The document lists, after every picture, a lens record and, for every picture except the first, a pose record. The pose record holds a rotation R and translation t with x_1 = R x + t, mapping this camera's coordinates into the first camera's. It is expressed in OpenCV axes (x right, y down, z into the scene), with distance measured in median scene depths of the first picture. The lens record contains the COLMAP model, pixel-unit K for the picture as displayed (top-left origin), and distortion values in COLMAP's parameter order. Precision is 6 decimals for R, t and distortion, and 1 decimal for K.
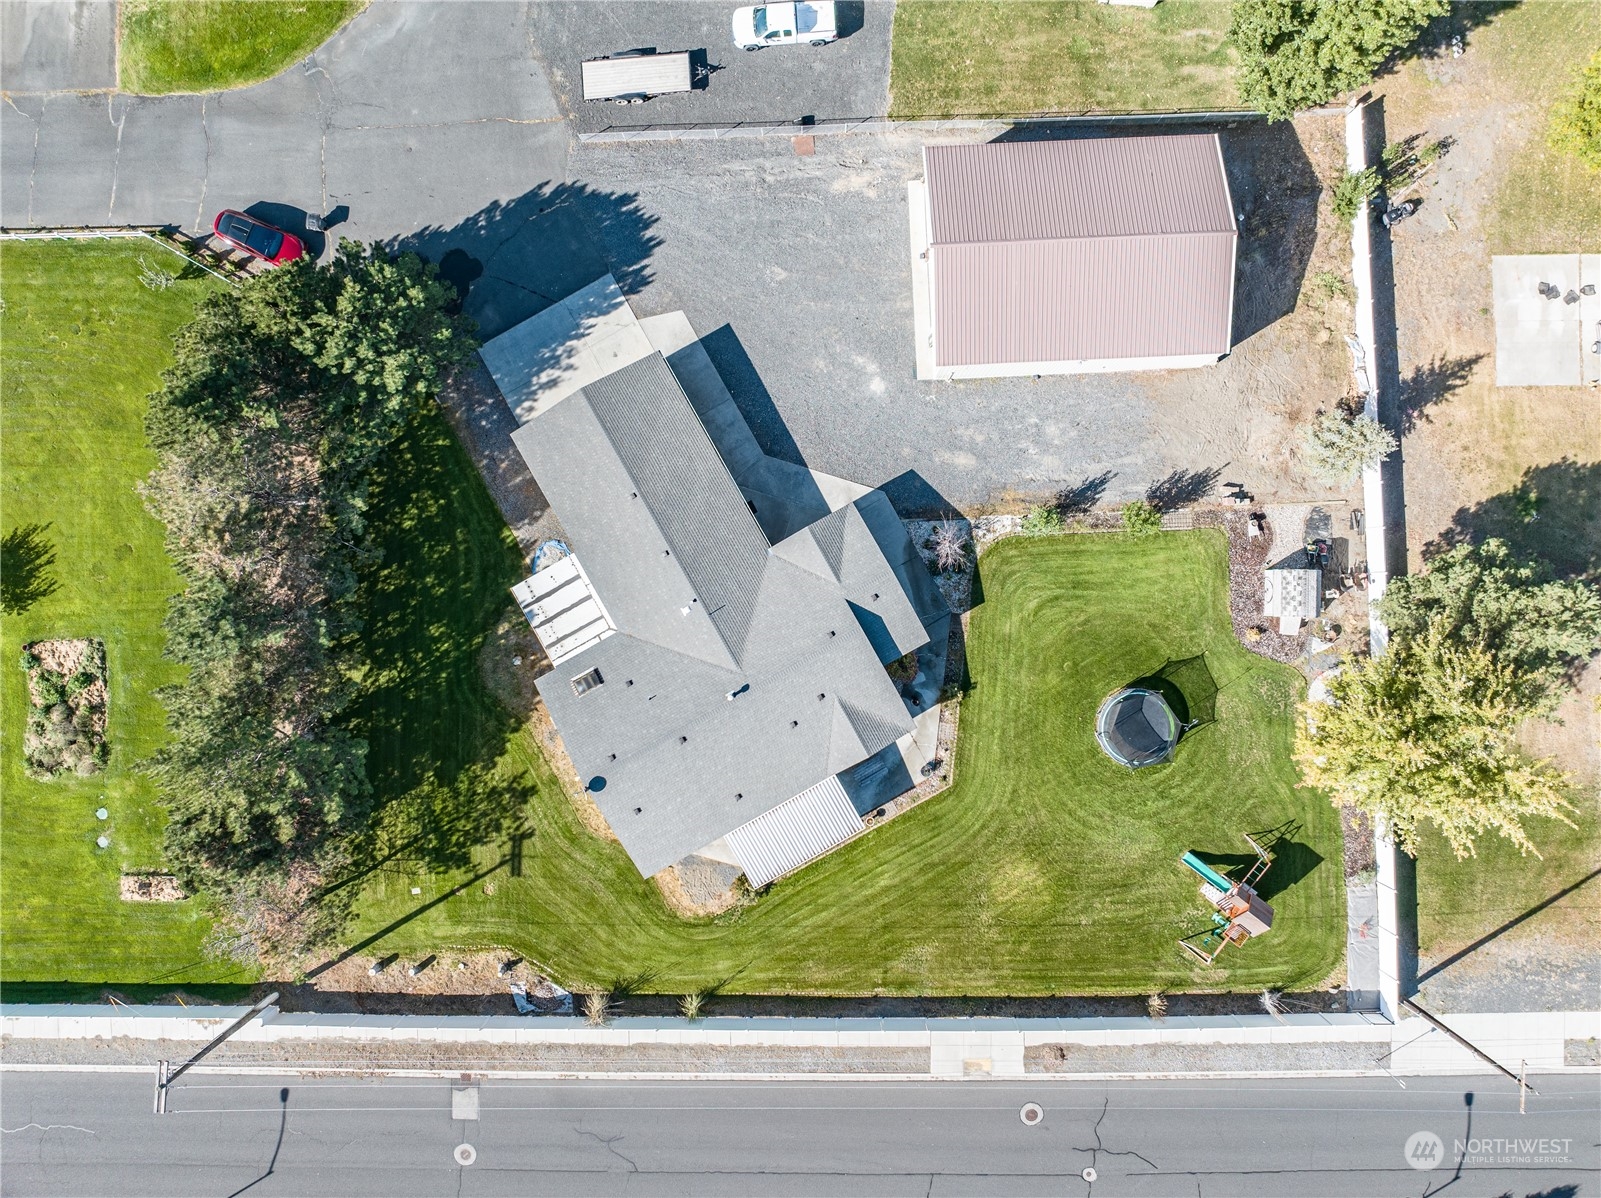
lens RADIAL K [[1128.3, 0, 793.5], [0, 1128.3, 606.3], [0, 0, 1]] dist [-0.040263, 0.004879]
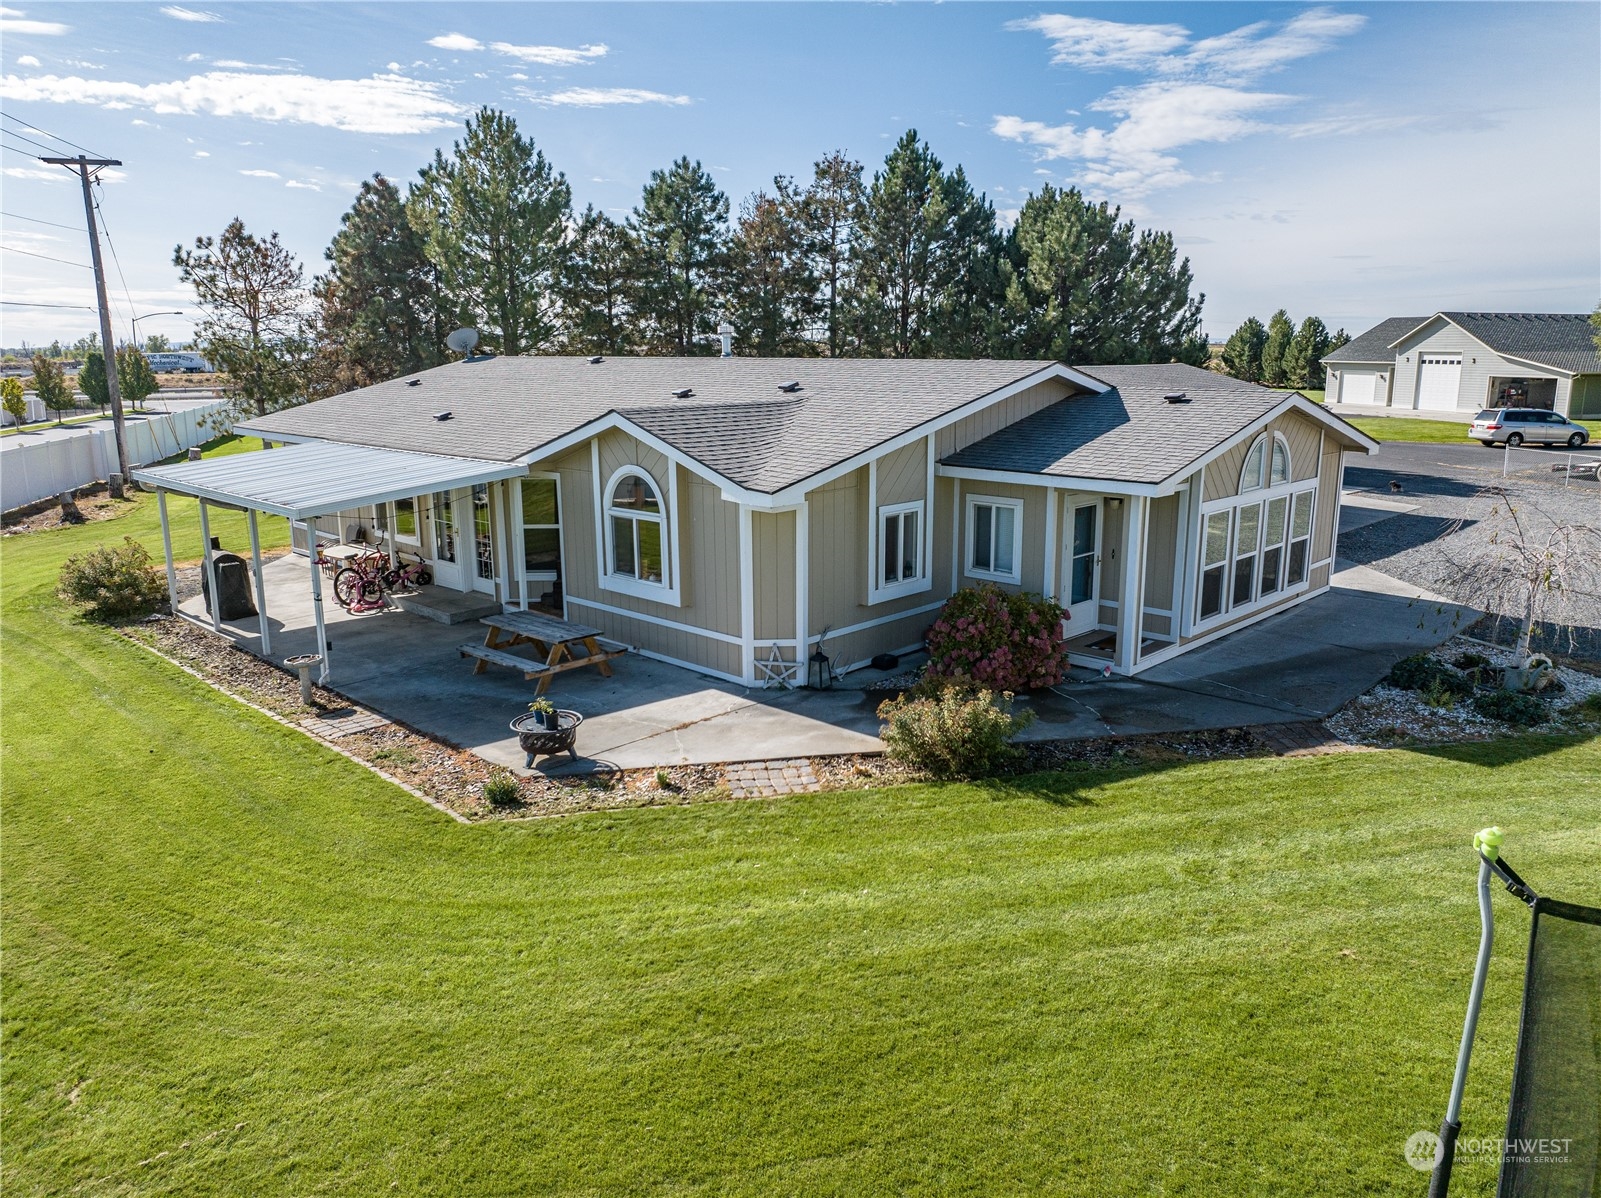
lens RADIAL K [[1110.5, 0, 800.5], [0, 1110.5, 599.0], [0, 0, 1]] dist [-0.040035, -0.001650]
pose [[0.287744, 0.225871, -0.930691, 0.297584], [-0.957667, 0.059000, -0.281766, 0.154892], [-0.008732, 0.972369, 0.233286, 0.922853]]
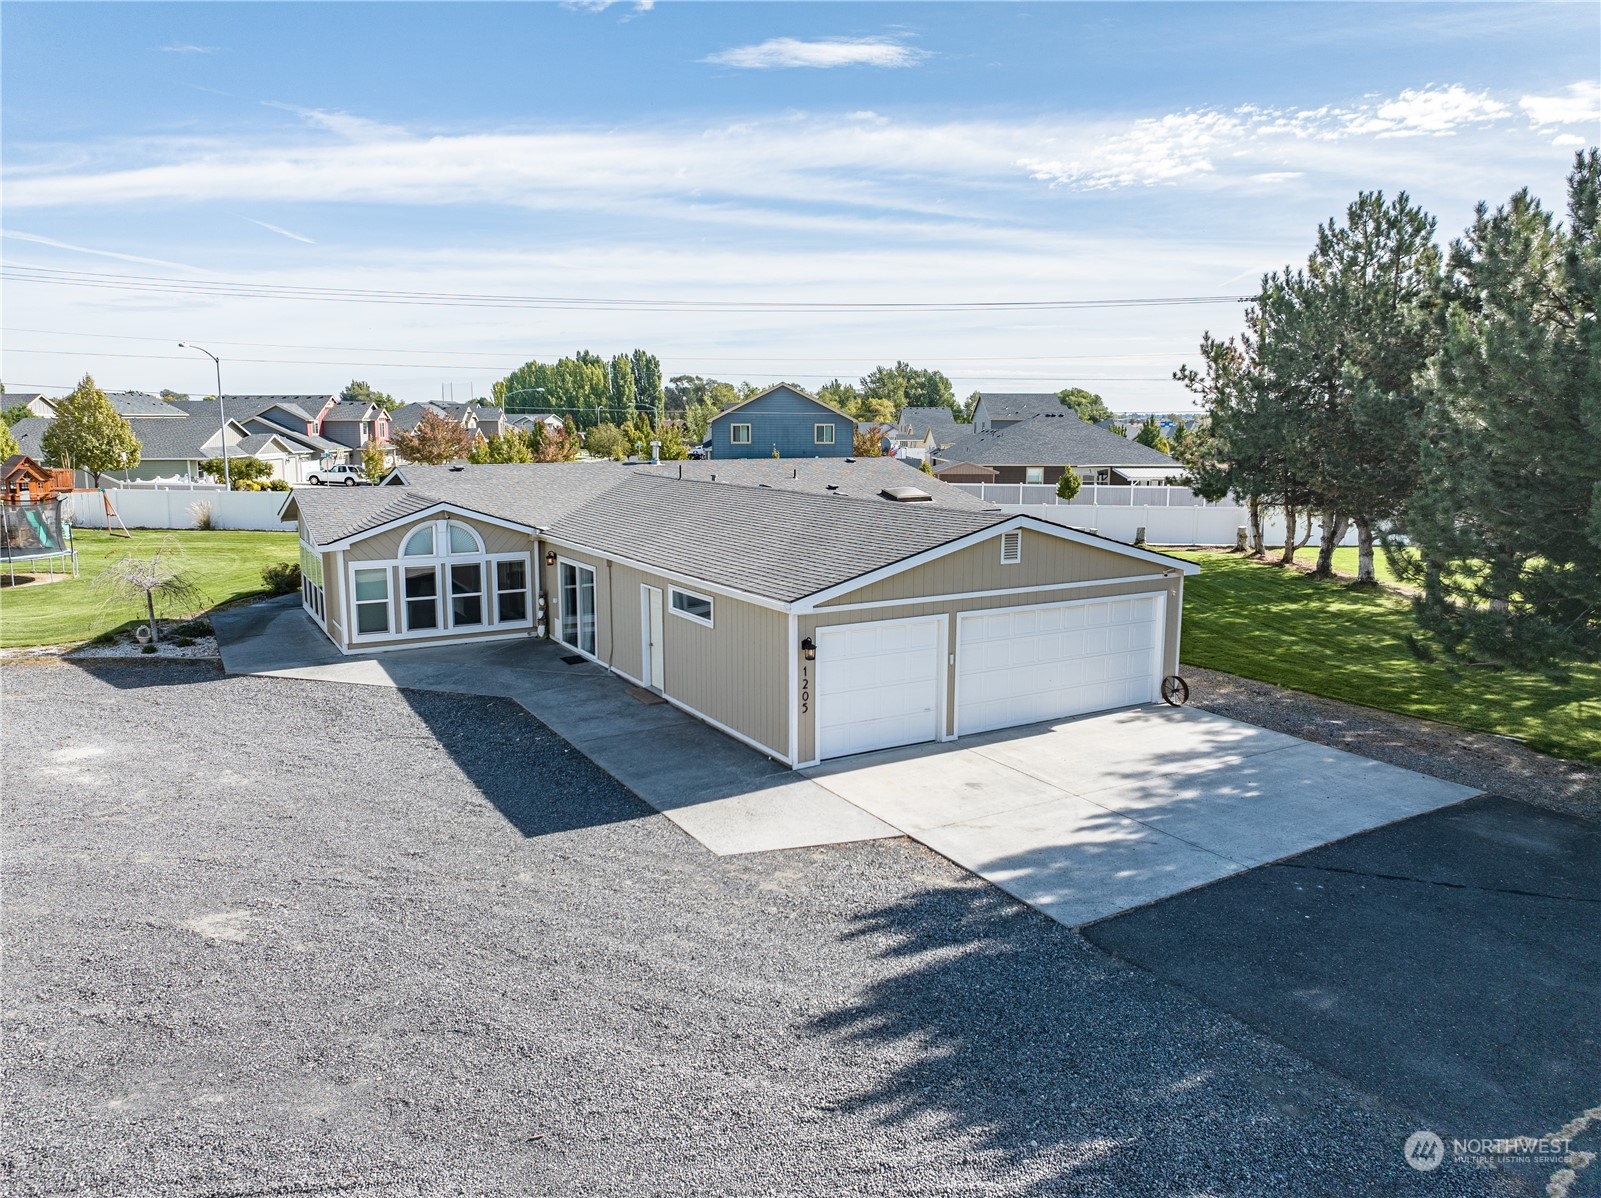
lens RADIAL K [[1136.1, 0, 820.4], [0, 1136.1, 569.3], [0, 0, 1]] dist [-0.040019, 0.002750]
pose [[-0.999317, 0.022488, -0.029324, -0.114394], [-0.032079, -0.133941, 0.990470, -0.482951], [0.018346, 0.990734, 0.134571, 0.909105]]
